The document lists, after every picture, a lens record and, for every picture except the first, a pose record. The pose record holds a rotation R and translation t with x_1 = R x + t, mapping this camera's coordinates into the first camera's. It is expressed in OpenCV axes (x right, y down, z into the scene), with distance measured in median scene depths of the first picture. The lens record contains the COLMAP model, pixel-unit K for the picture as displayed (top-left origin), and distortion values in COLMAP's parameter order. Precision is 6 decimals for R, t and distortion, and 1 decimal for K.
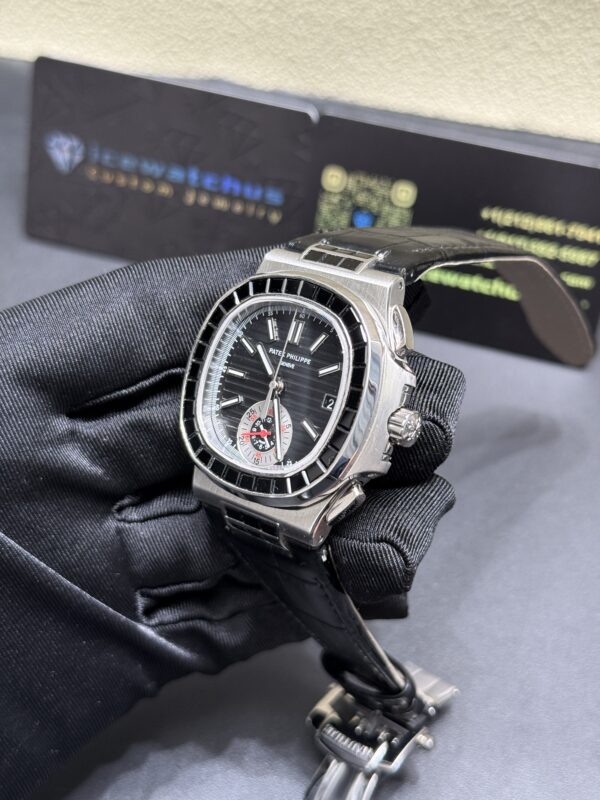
lens RADIAL K [[1118.2, 0, 300.2], [0, 1118.2, 399.1], [0, 0, 1]] dist [0.020471, 0.000000]
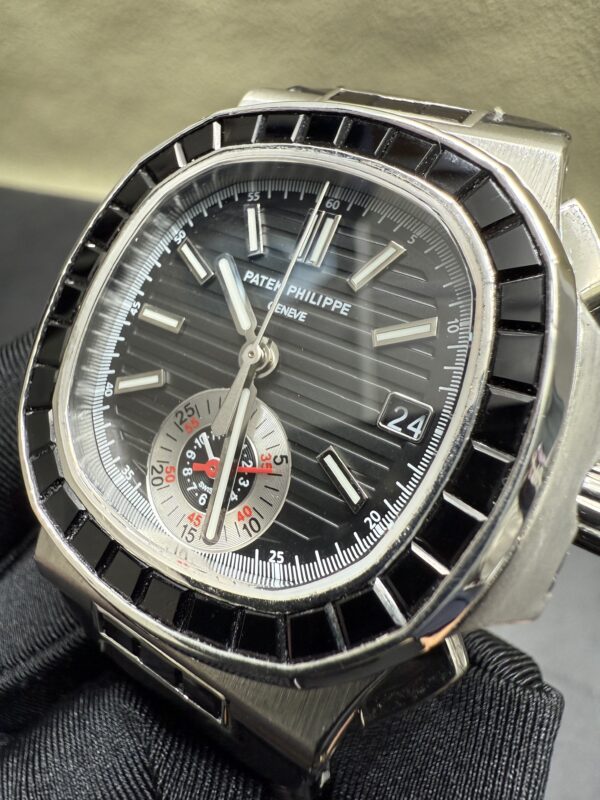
lens RADIAL K [[549.5, 0, 305.5], [0, 549.5, 395.6], [0, 0, 1]] dist [0.023248, -0.000992]
pose [[0.969090, 0.109074, 0.221286, -0.047729], [-0.115191, 0.993232, 0.014887, -0.002830], [-0.218165, -0.039917, 0.975095, 0.792696]]
